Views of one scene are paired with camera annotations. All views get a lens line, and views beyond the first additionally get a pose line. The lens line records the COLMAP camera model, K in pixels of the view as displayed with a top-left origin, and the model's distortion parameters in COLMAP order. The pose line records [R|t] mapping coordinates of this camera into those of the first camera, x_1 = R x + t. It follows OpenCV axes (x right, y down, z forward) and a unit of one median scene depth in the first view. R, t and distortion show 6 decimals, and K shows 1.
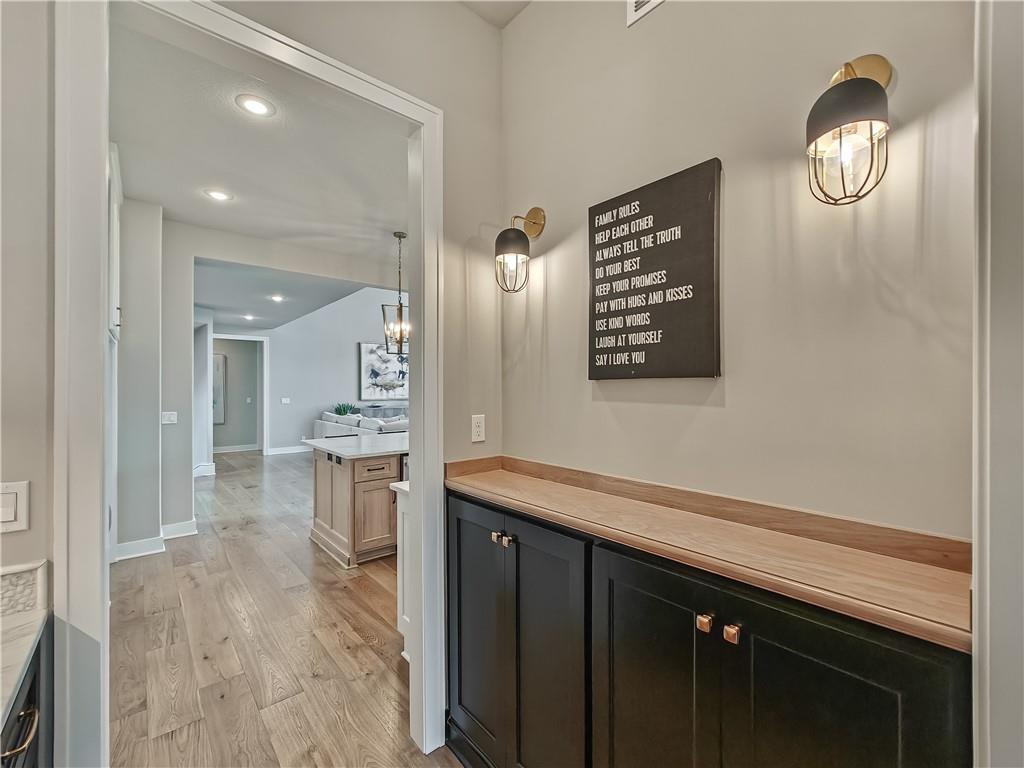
lens RADIAL K [[440.0, 0, 513.9], [0, 440.0, 385.5], [0, 0, 1]] dist [-0.003179, 0.000225]
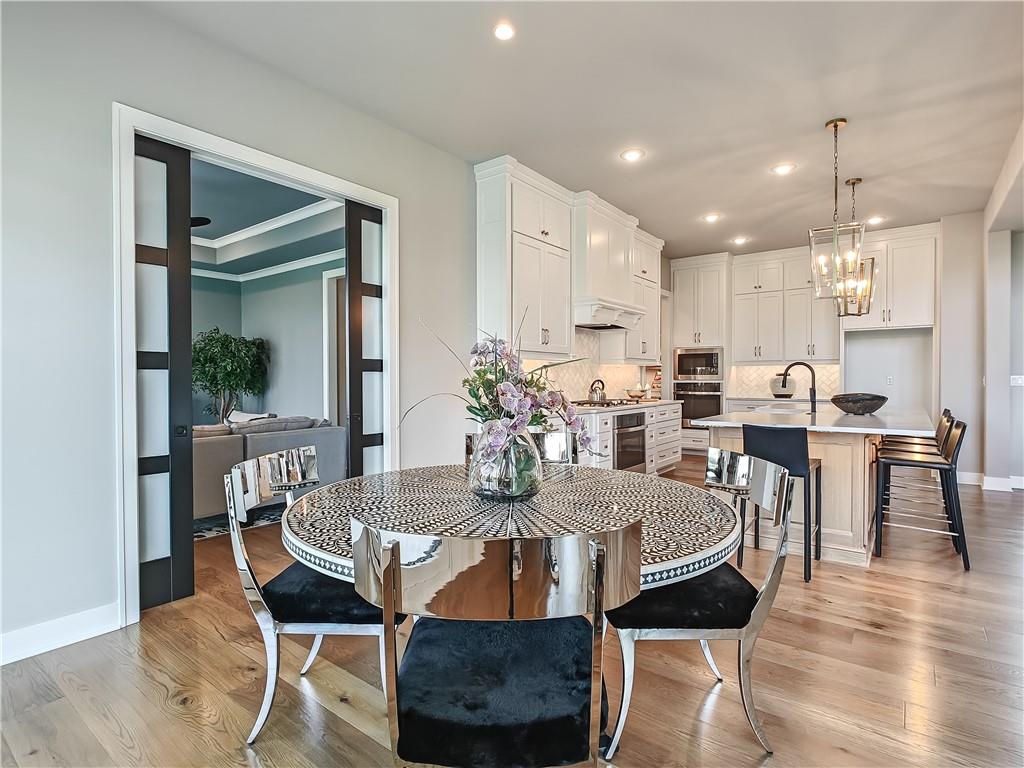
lens RADIAL K [[522.8, 0, 517.7], [0, 522.8, 387.9], [0, 0, 1]] dist [-0.015363, 0.000072]
pose [[-0.977334, 0.008749, -0.211523, 1.343152], [0.005826, 0.999879, 0.014437, 0.120194], [0.211624, 0.012878, -0.977266, 3.993585]]
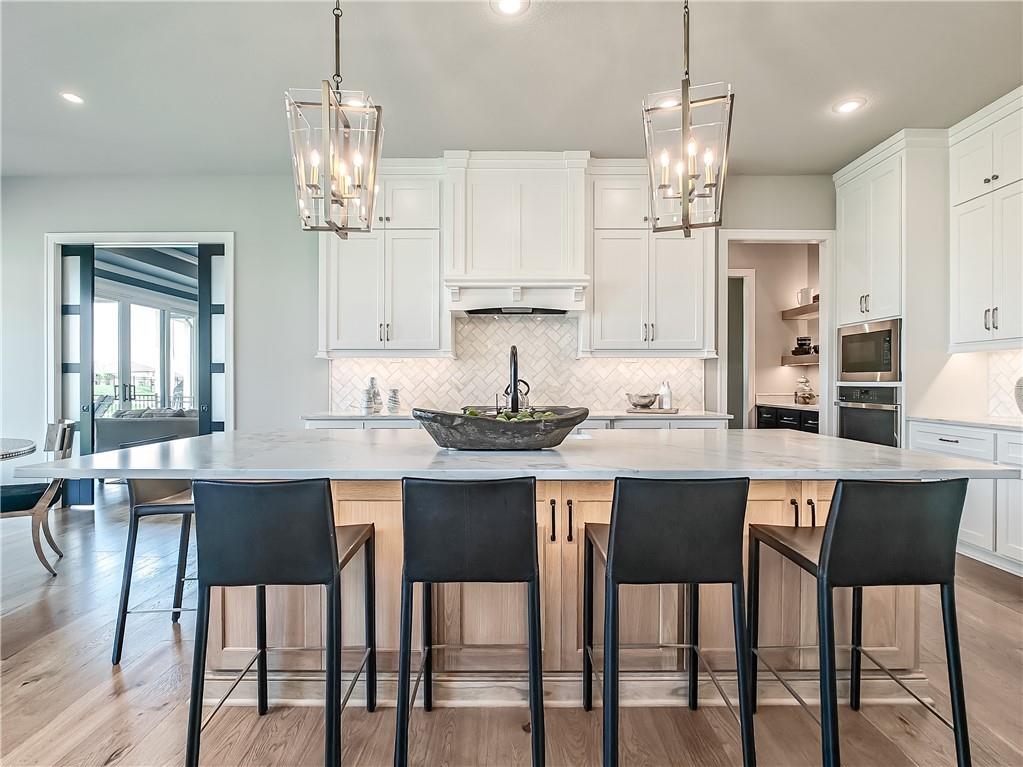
lens RADIAL K [[518.2, 0, 511.5], [0, 518.2, 383.5], [0, 0, 1]] dist [-0.013118, 0.000220]
pose [[-0.760969, -0.000536, 0.648788, -0.906749], [-0.000802, 1.000000, -0.000115, 0.133684], [-0.648788, -0.000608, -0.760969, 3.055590]]
